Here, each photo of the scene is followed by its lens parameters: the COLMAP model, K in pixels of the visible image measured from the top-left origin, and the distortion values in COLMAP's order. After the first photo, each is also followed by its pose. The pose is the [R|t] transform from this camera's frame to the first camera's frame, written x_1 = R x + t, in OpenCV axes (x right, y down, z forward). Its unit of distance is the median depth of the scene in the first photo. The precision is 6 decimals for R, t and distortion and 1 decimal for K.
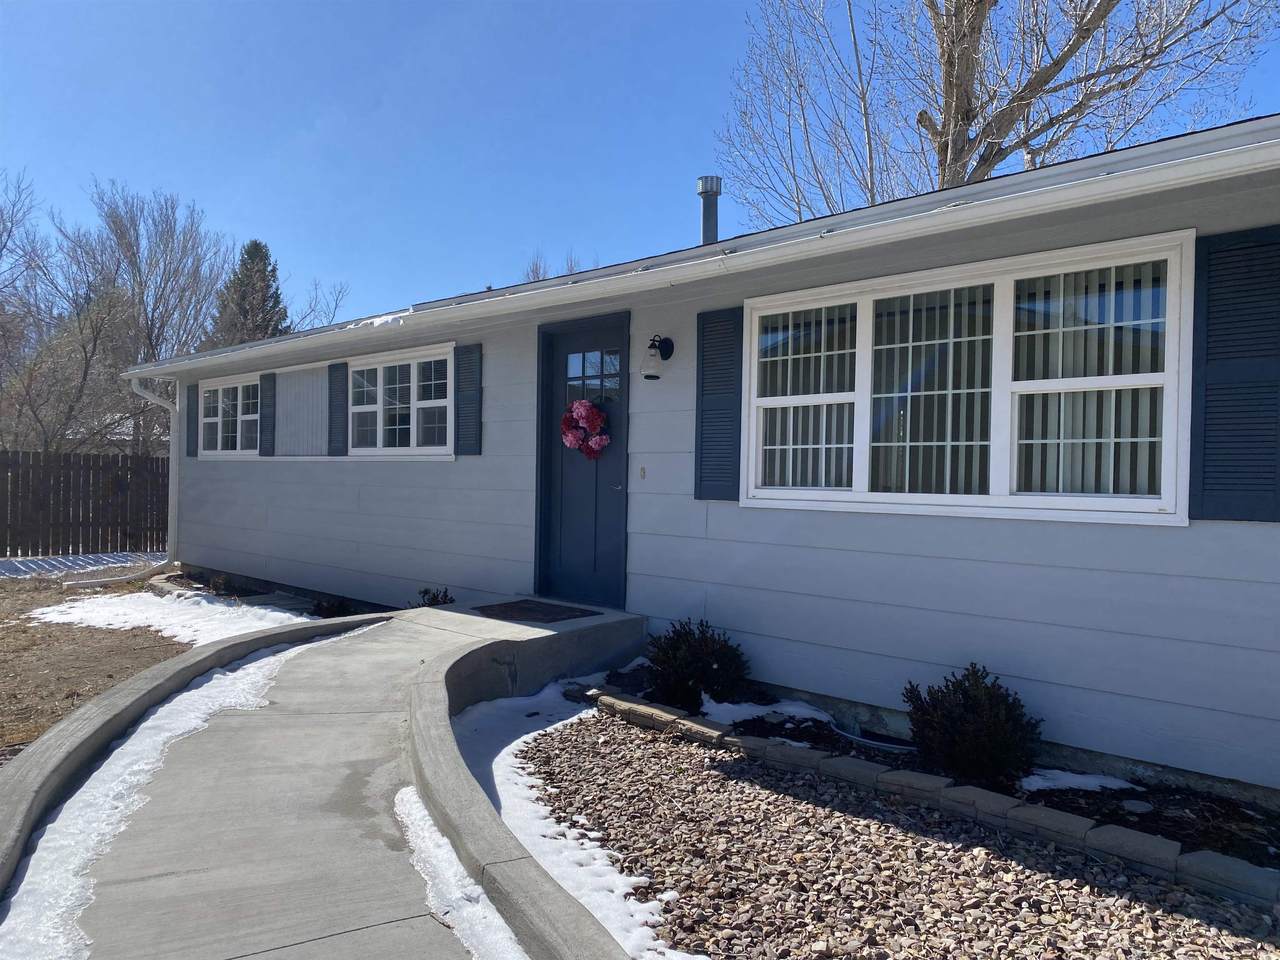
lens RADIAL K [[983.2, 0, 646.6], [0, 983.2, 482.3], [0, 0, 1]] dist [0.036446, -0.003619]
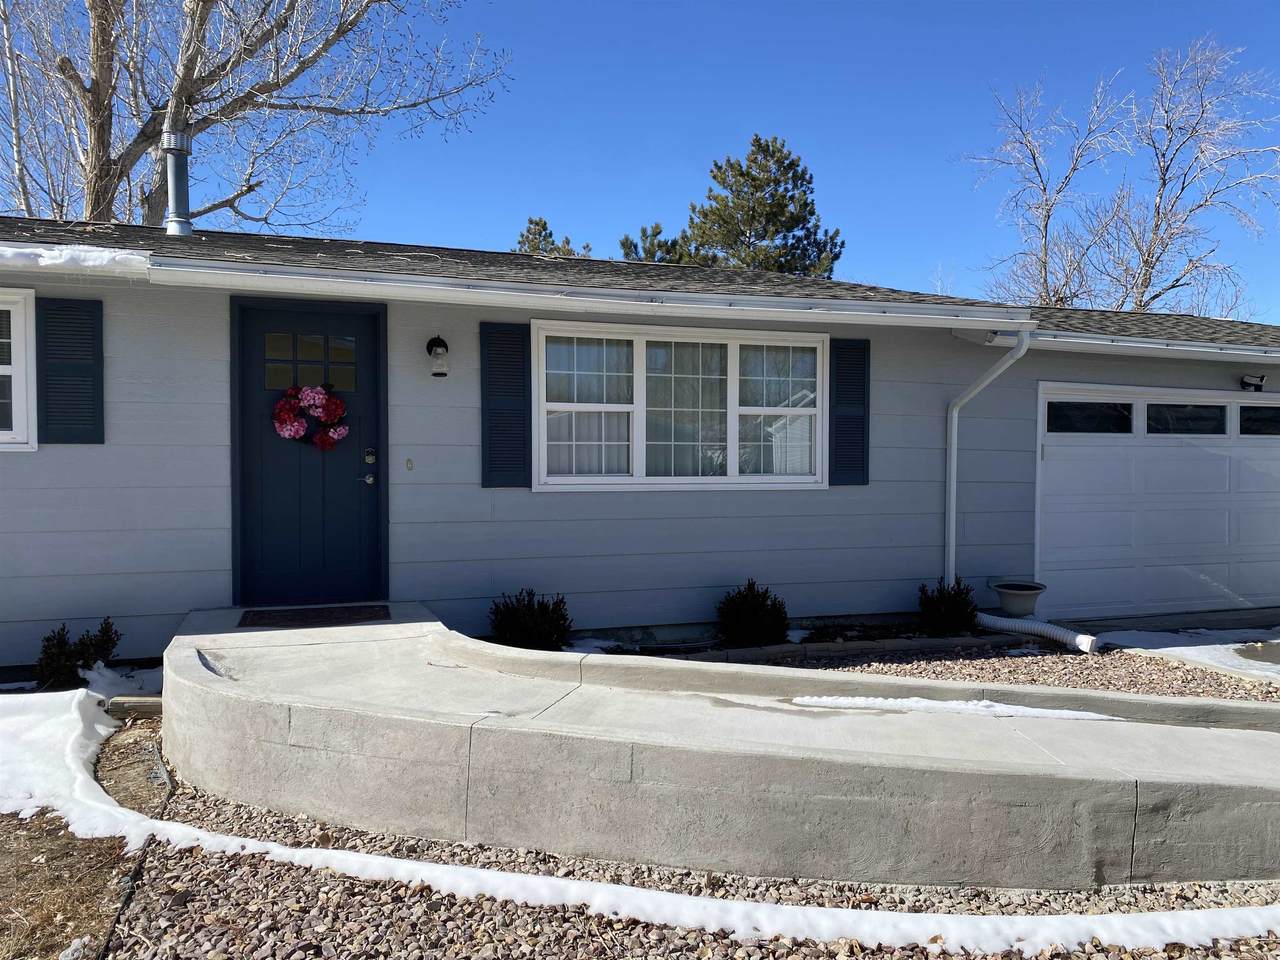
lens RADIAL K [[983.2, 0, 641.9], [0, 983.2, 477.2], [0, 0, 1]] dist [0.036446, -0.003619]
pose [[0.417707, -0.026234, 0.908203, -0.874399], [0.011672, 0.999656, 0.023508, -0.018646], [-0.908507, 0.000781, 0.417870, 0.353518]]
